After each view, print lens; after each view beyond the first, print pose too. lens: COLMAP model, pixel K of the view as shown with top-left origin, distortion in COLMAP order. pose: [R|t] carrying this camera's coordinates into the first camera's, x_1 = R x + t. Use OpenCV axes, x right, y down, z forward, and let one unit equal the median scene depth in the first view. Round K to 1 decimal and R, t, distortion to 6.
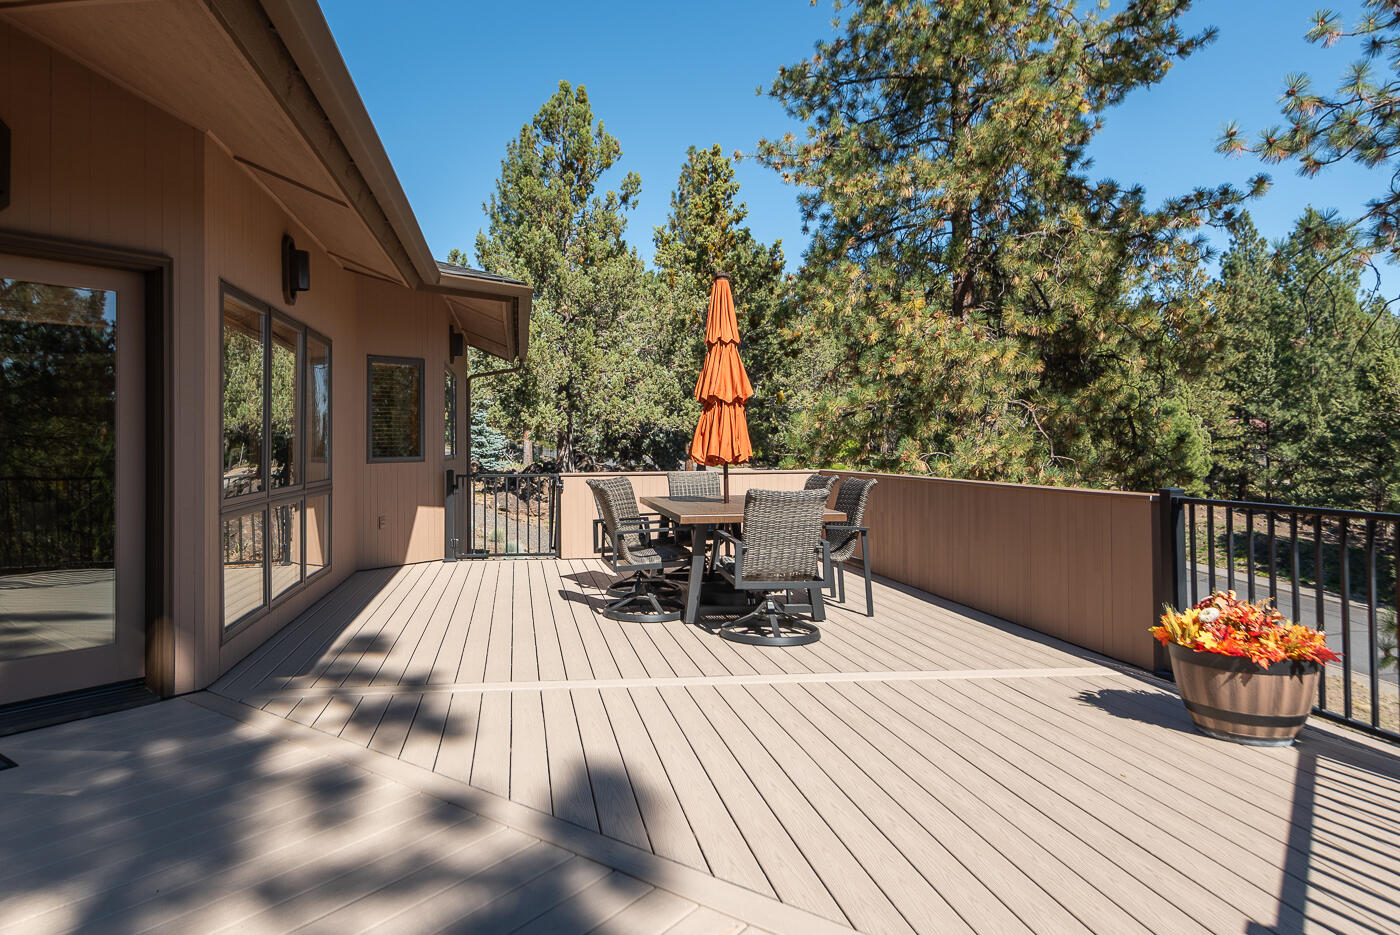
lens RADIAL K [[805.7, 0, 698.3], [0, 805.7, 441.3], [0, 0, 1]] dist [0.028584, -0.037565]
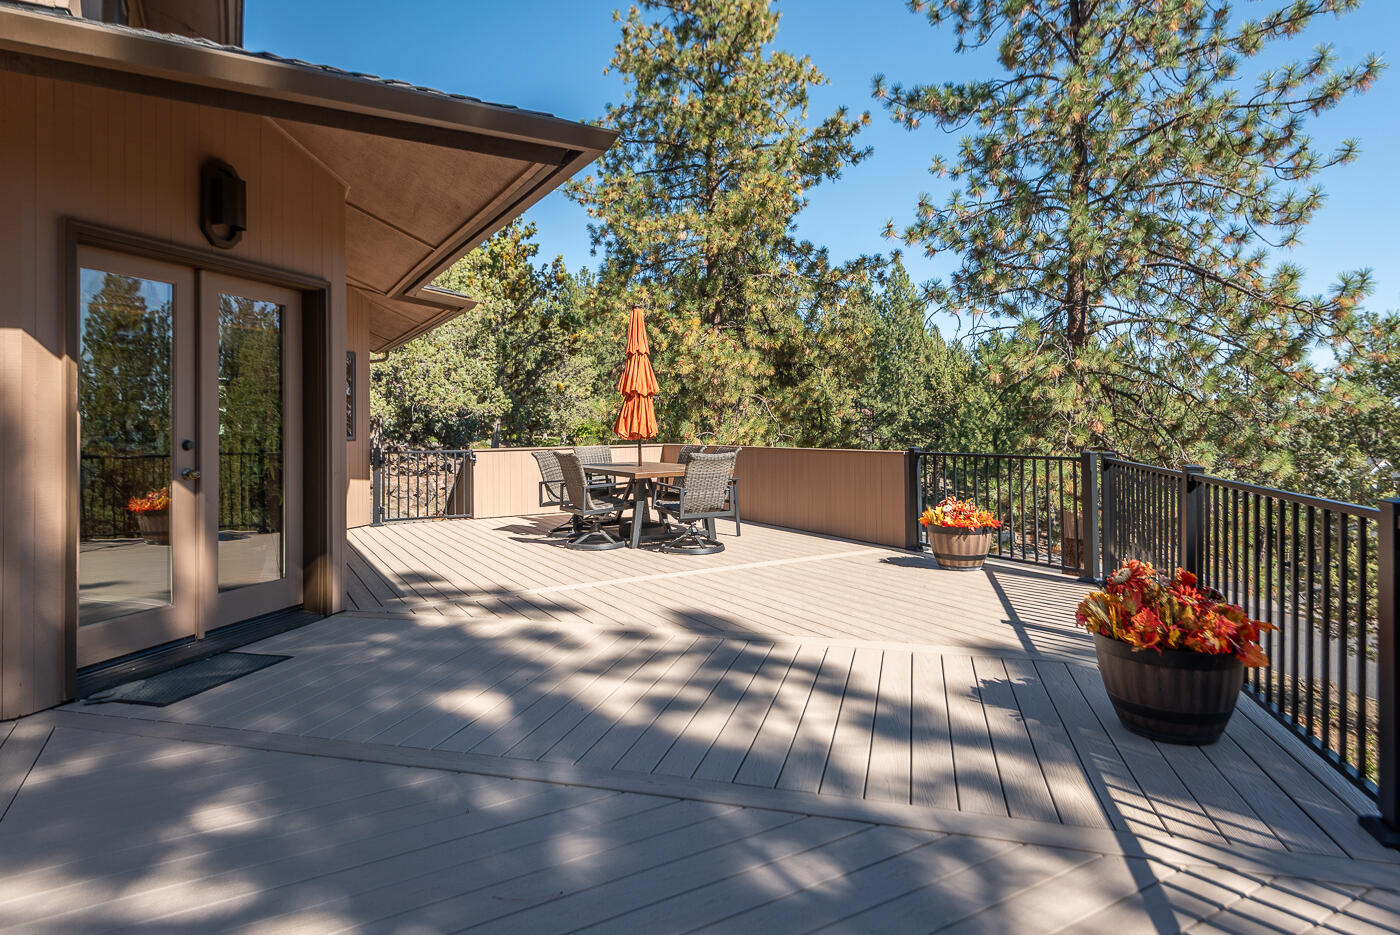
lens RADIAL K [[795.6, 0, 699.0], [0, 795.6, 429.5], [0, 0, 1]] dist [0.038558, -0.000407]
pose [[0.898427, -0.003318, 0.439110, -0.296207], [0.001725, 0.999990, 0.004027, 0.003903], [-0.439119, -0.002860, 0.898424, -0.189225]]
